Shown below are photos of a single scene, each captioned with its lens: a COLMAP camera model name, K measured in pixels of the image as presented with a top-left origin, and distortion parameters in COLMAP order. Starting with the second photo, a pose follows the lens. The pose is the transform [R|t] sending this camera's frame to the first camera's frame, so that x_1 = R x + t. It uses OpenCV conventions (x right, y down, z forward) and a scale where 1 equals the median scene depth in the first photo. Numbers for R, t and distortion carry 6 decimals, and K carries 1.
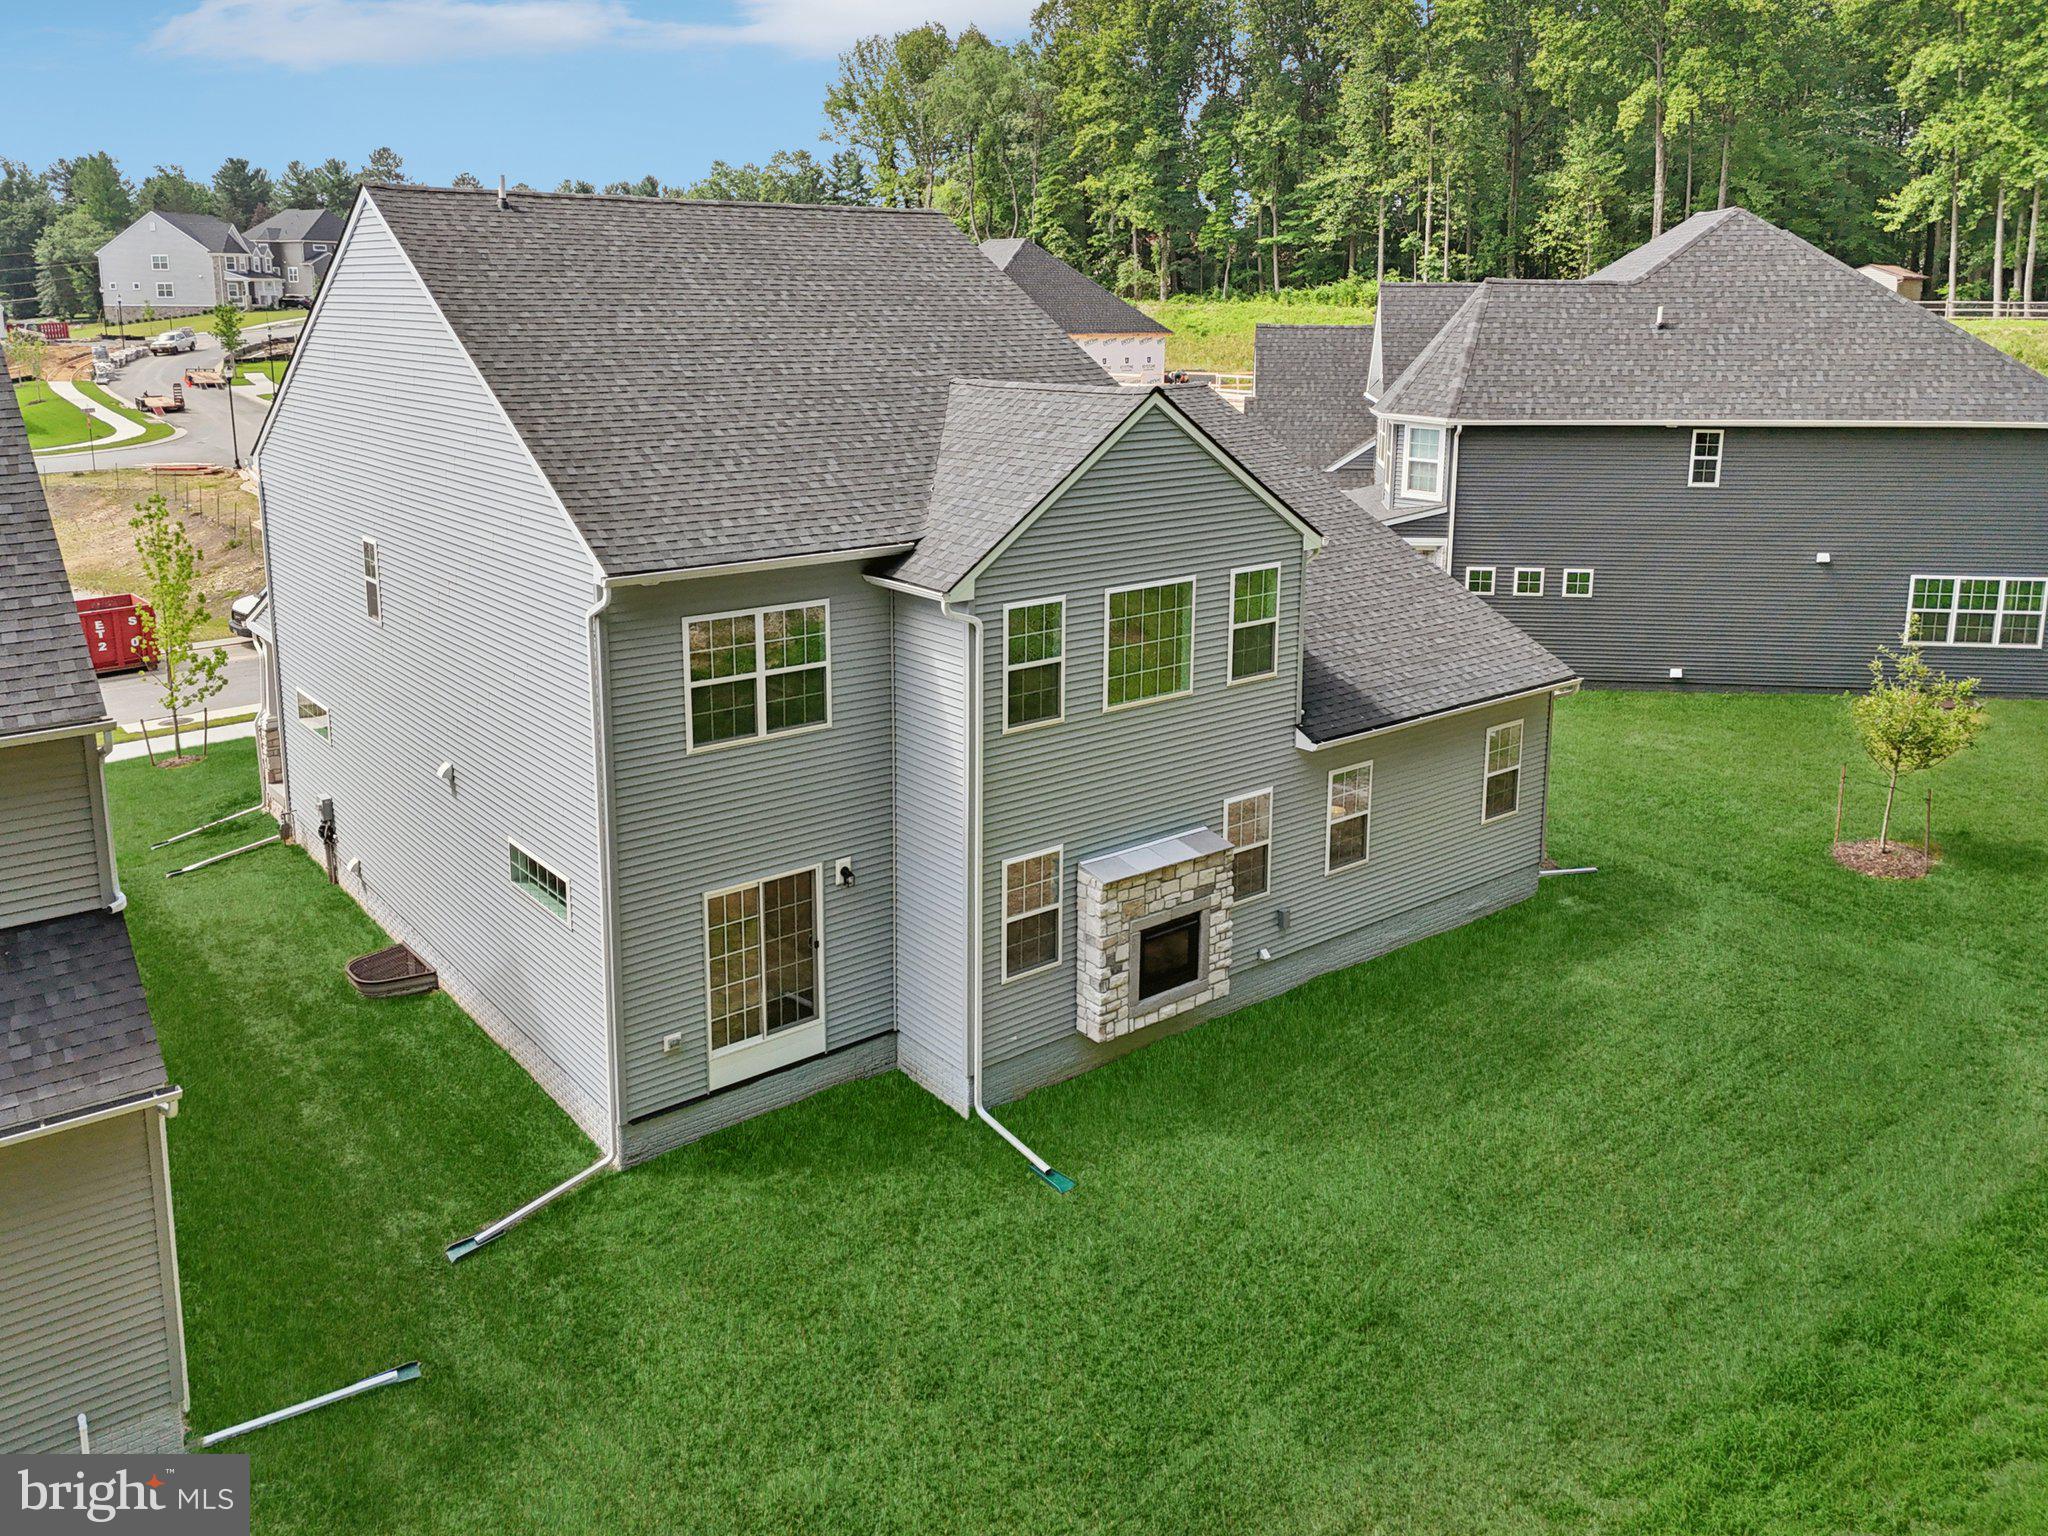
lens RADIAL K [[1533.8, 0, 1024.2], [0, 1533.8, 731.9], [0, 0, 1]] dist [0.138598, -0.164497]
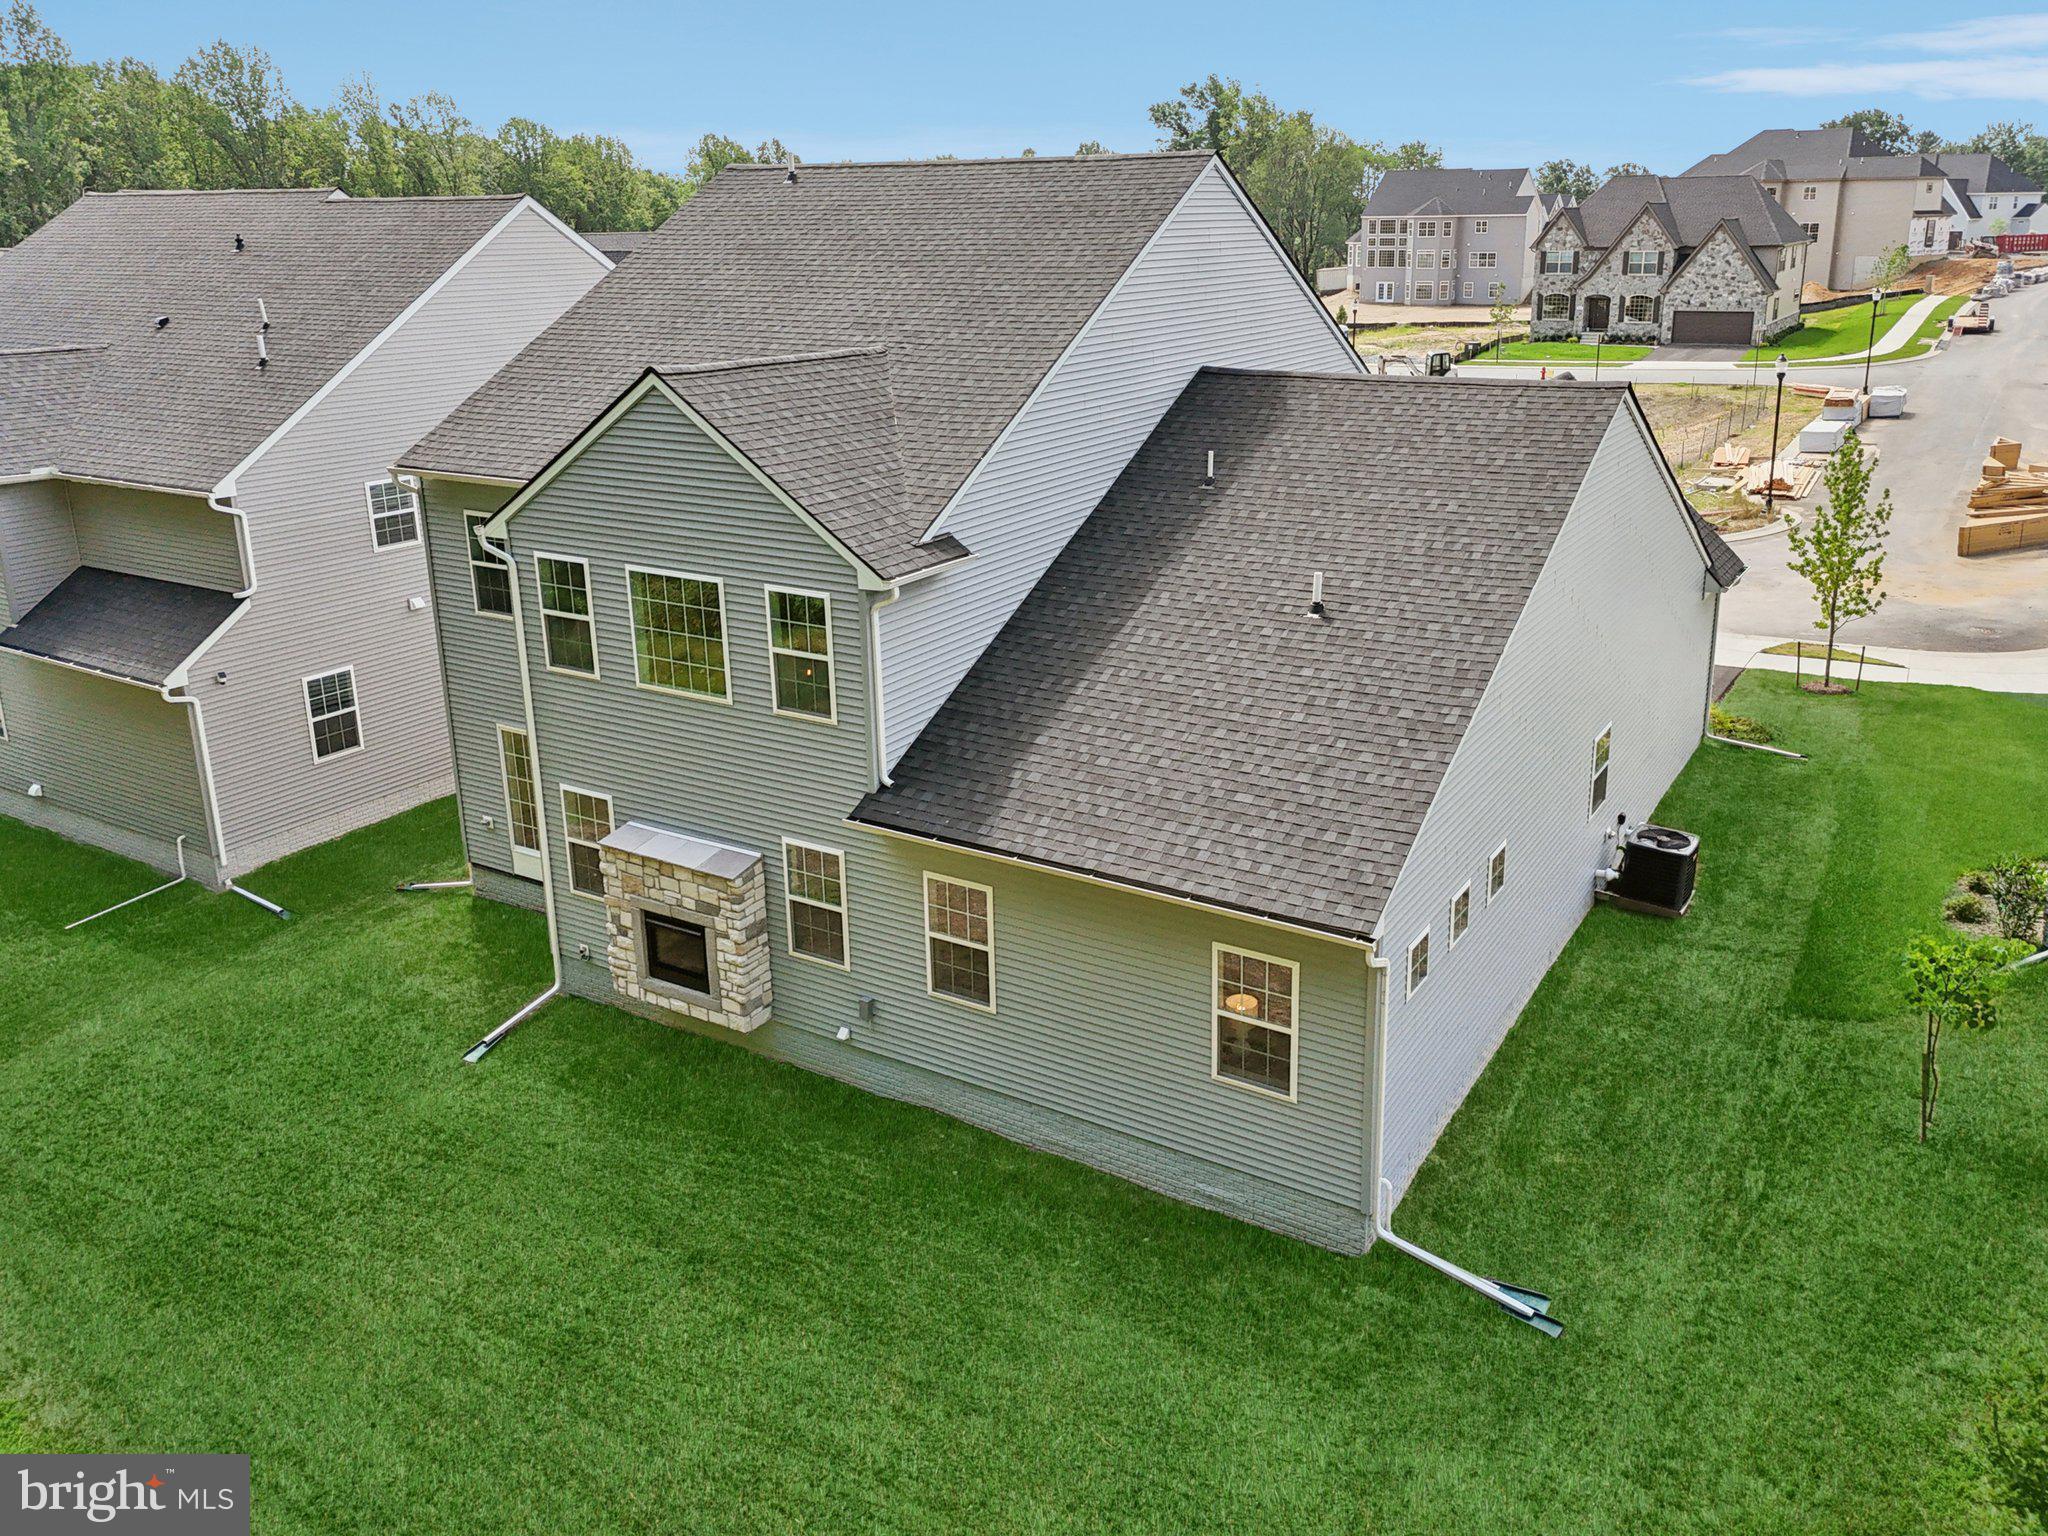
lens RADIAL K [[1503.8, 0, 1024.0], [0, 1503.8, 768.0], [0, 0, 1]] dist [0.066431, -0.065829]
pose [[0.351662, 0.317536, -0.880628, 1.001745], [-0.240665, 0.939761, 0.242753, -0.256926], [0.904663, 0.126569, 0.406898, 0.809110]]
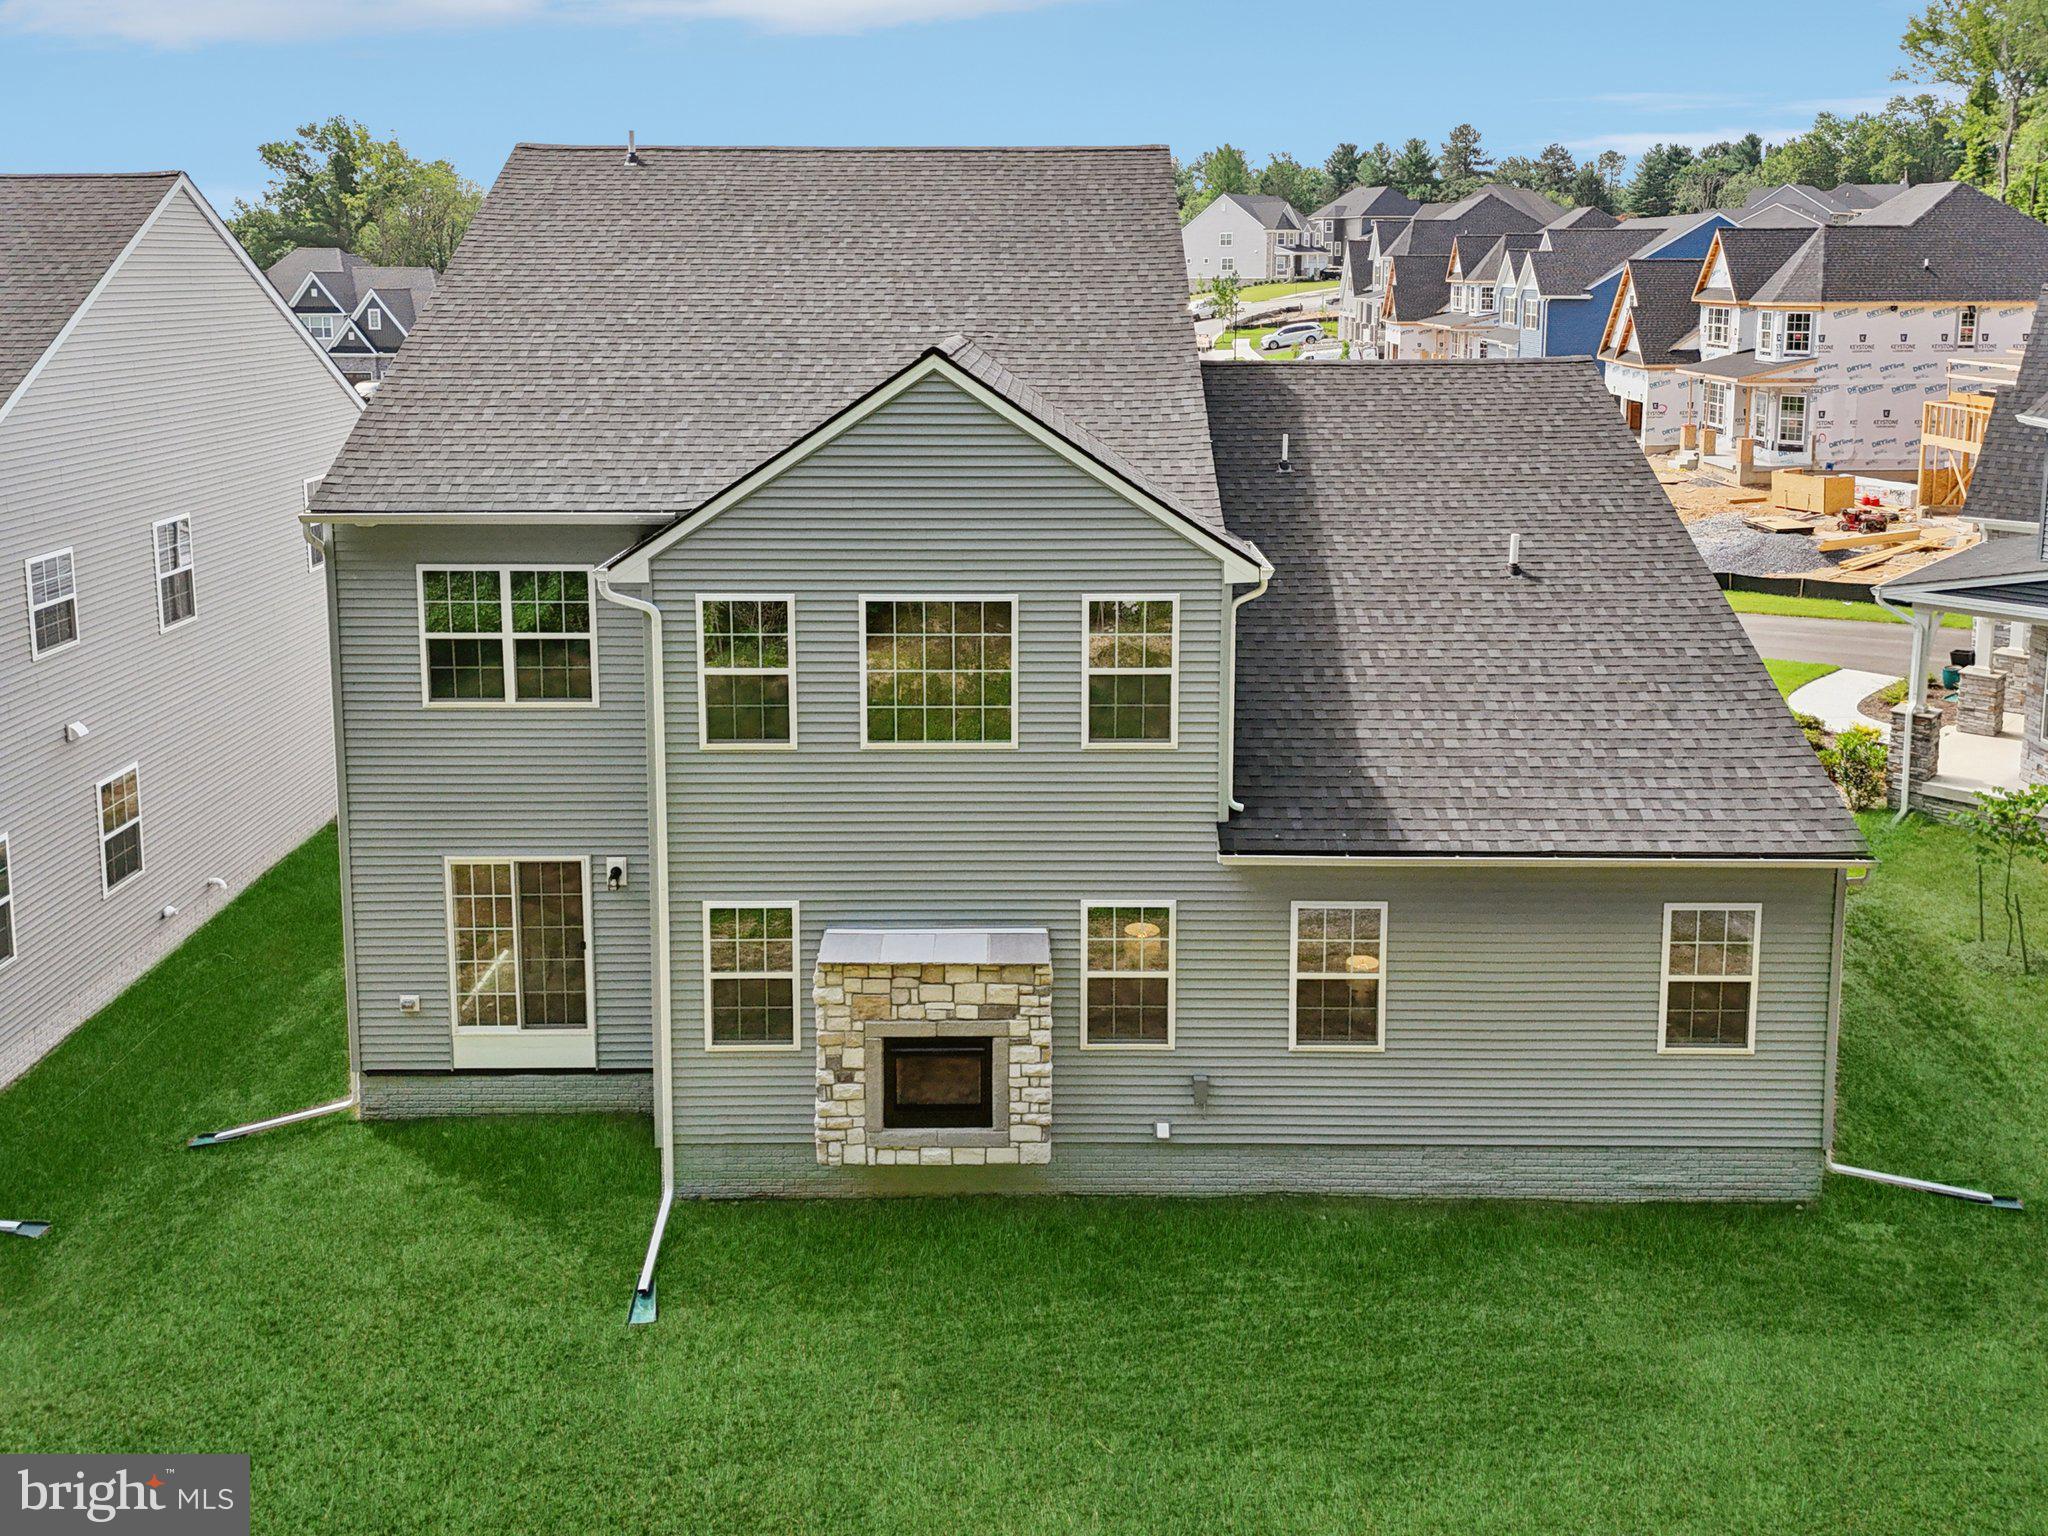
lens RADIAL K [[1598.1, 0, 1026.0], [0, 1598.1, 601.6], [0, 0, 1]] dist [0.079549, -0.085613]
pose [[0.782007, 0.127504, -0.610088, 0.595294], [-0.168105, 0.985724, -0.009468, -0.091147], [0.600171, 0.109963, 0.792277, 0.376199]]
